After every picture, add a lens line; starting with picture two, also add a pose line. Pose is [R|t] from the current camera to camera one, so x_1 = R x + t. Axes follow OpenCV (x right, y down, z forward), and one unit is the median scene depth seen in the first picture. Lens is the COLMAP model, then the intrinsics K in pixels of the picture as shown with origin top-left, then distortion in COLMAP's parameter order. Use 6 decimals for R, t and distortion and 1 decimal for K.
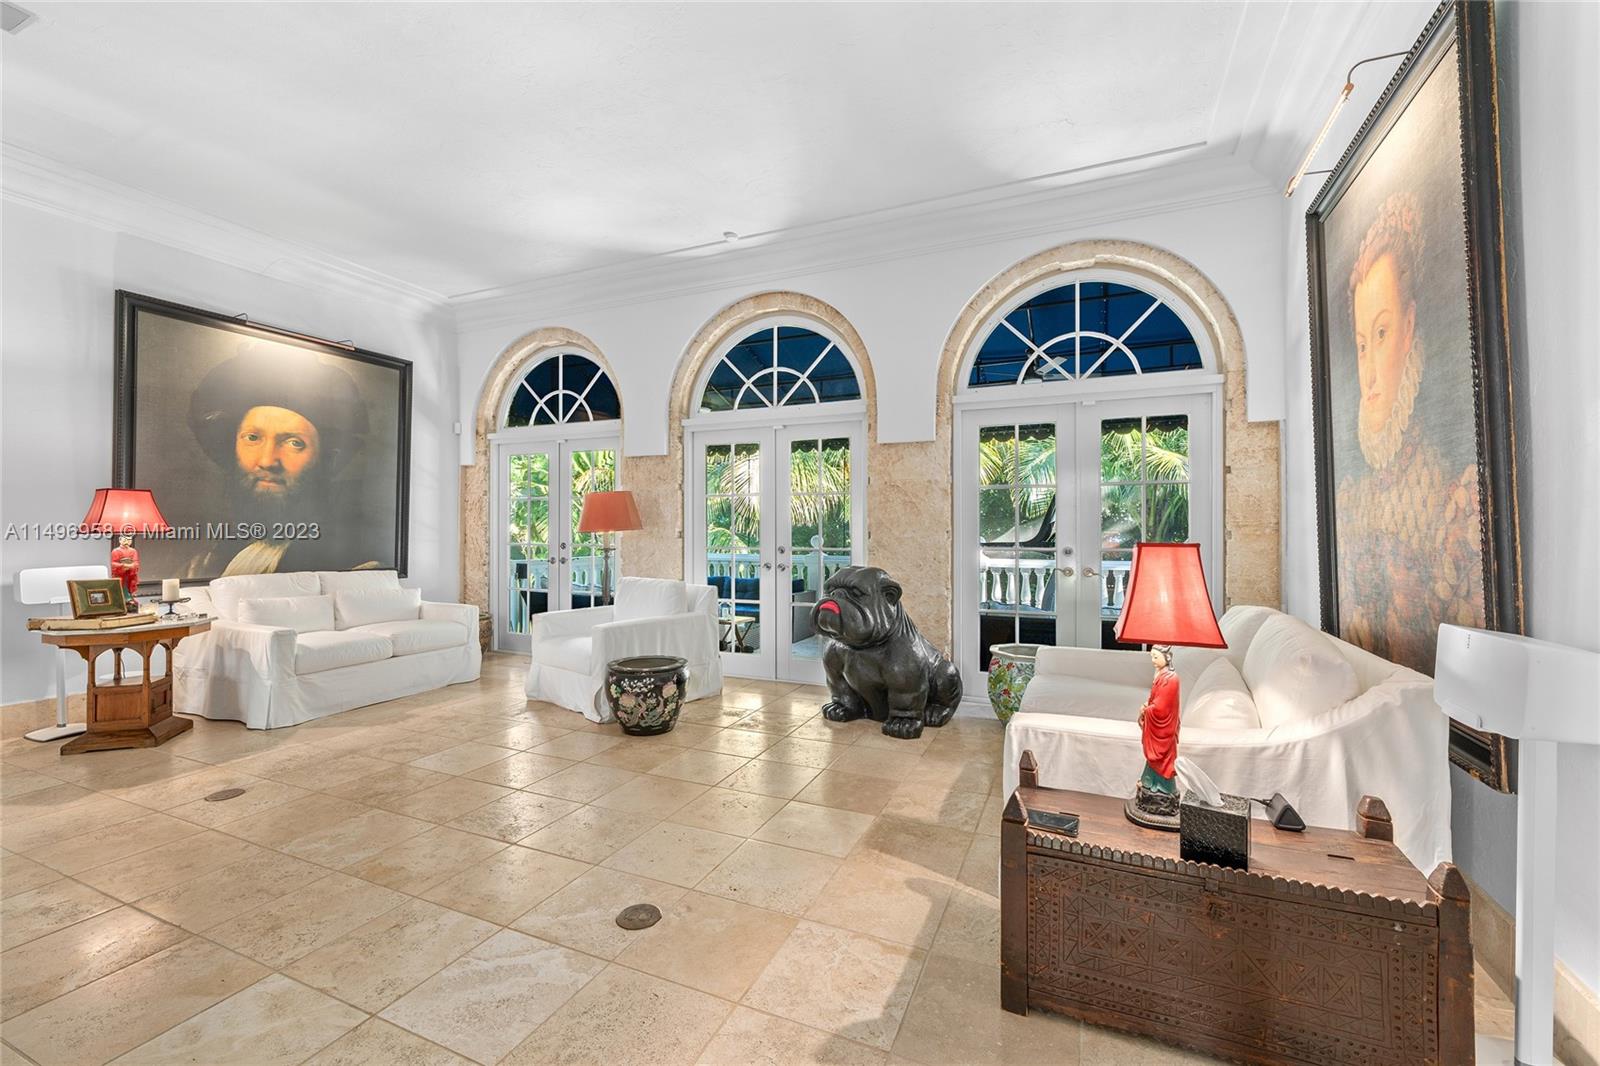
lens RADIAL K [[657.6, 0, 799.2], [0, 657.6, 524.7], [0, 0, 1]] dist [0.000139, -0.000002]
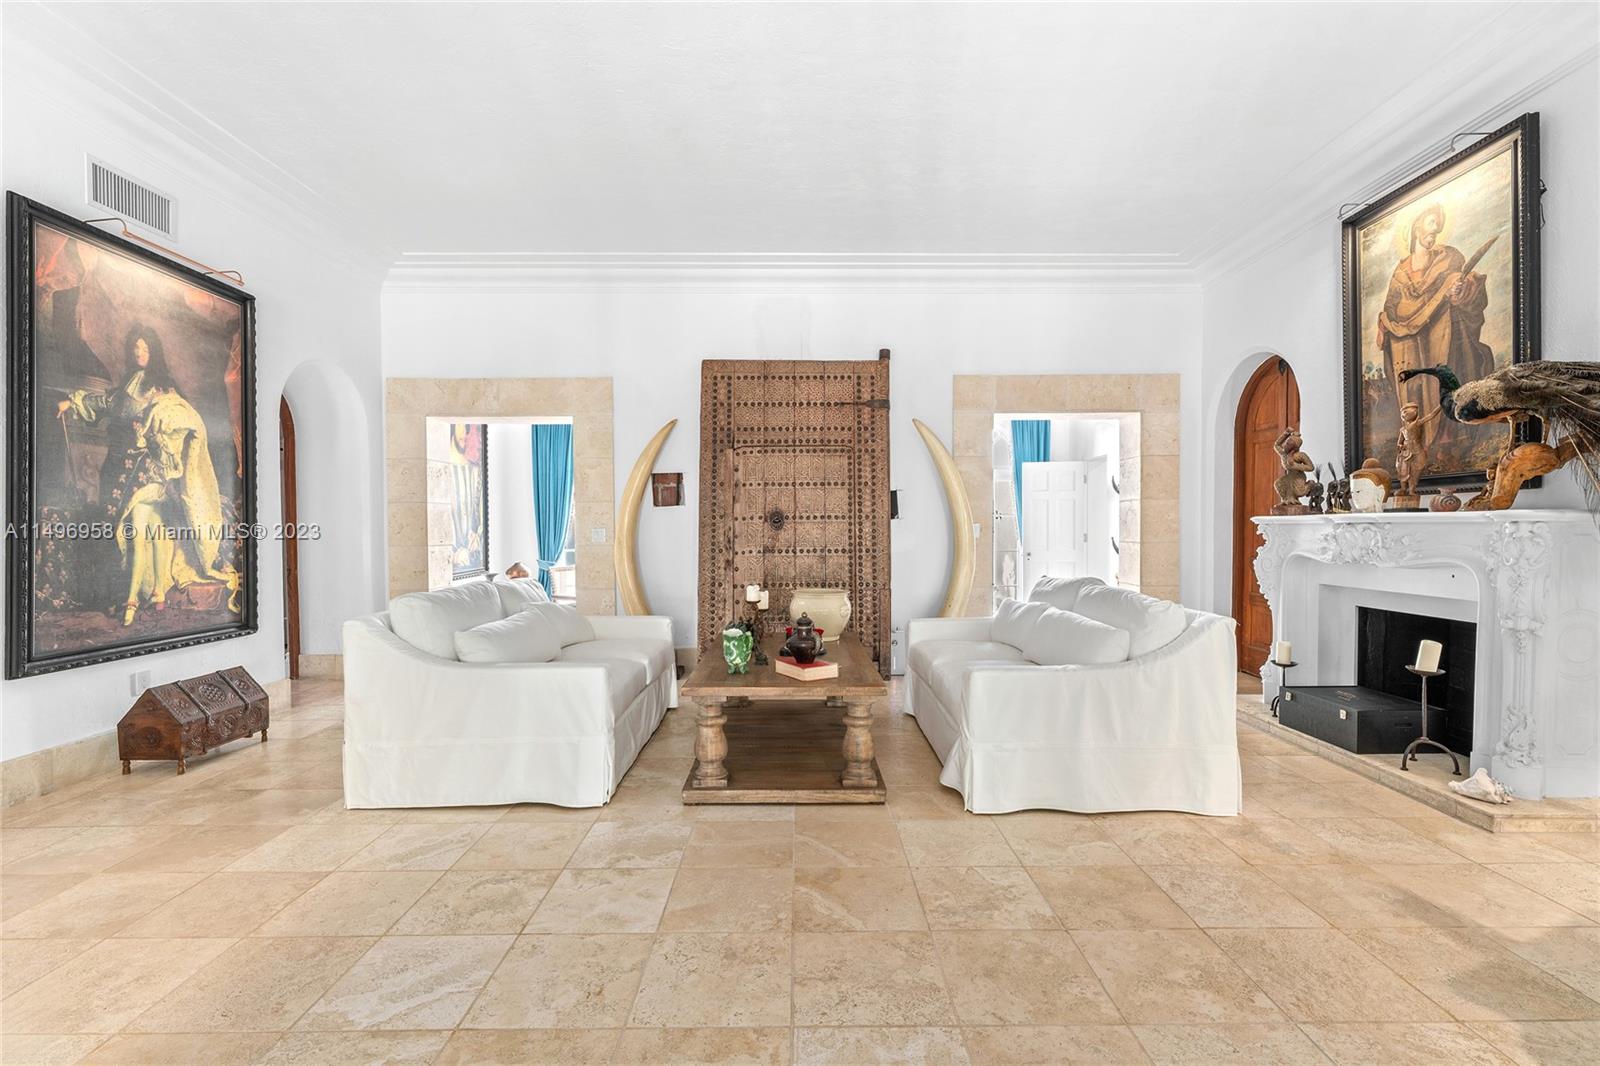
lens RADIAL K [[728.5, 0, 800.9], [0, 728.5, 530.8], [0, 0, 1]] dist [0.000930, 0.000736]
pose [[-0.912182, 0.004973, -0.409755, -0.512791], [0.006499, 0.999976, -0.002331, 0.020748], [0.409733, -0.004789, -0.912193, 2.155498]]
